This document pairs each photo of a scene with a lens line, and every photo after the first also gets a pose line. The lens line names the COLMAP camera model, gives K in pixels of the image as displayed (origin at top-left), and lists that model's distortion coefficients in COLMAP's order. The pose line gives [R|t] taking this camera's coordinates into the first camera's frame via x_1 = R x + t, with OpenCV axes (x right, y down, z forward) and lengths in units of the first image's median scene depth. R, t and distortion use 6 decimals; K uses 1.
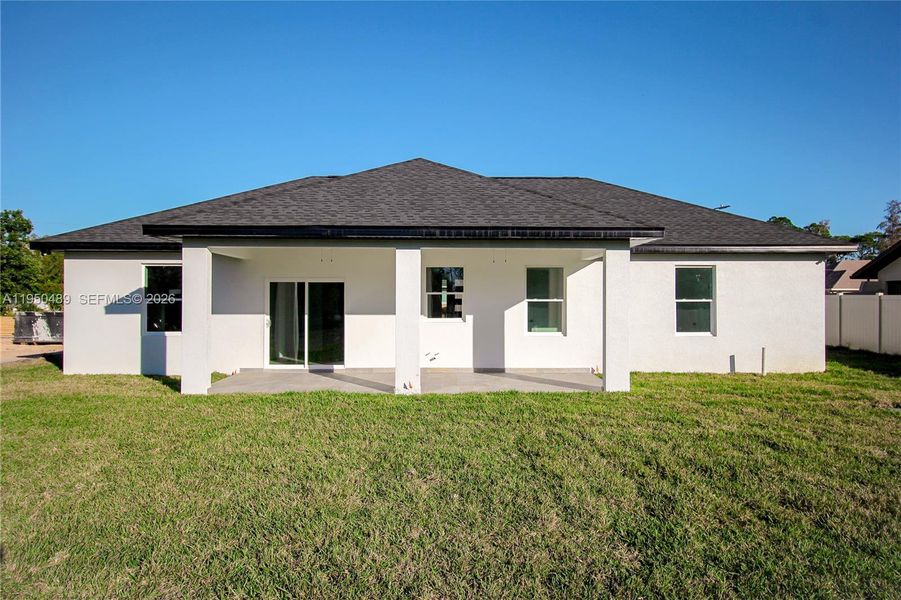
lens RADIAL K [[582.5, 0, 465.3], [0, 582.5, 294.8], [0, 0, 1]] dist [0.007492, 0.000820]
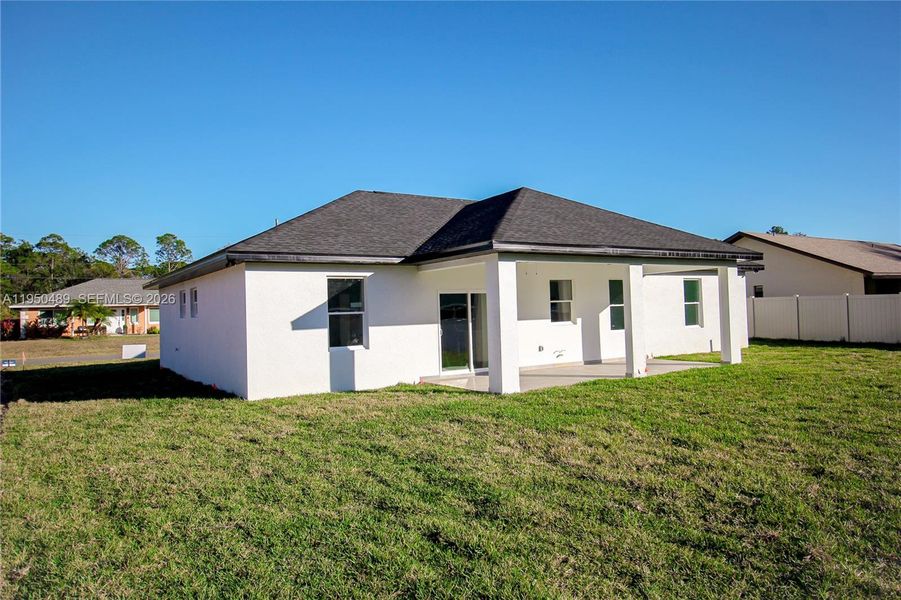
lens RADIAL K [[582.5, 0, 465.3], [0, 582.5, 294.8], [0, 0, 1]] dist [0.007492, 0.000820]
pose [[0.864640, -0.014045, 0.502195, -0.819158], [0.026245, 0.999507, -0.017233, -0.000165], [-0.501705, 0.028080, 0.864583, 0.055099]]
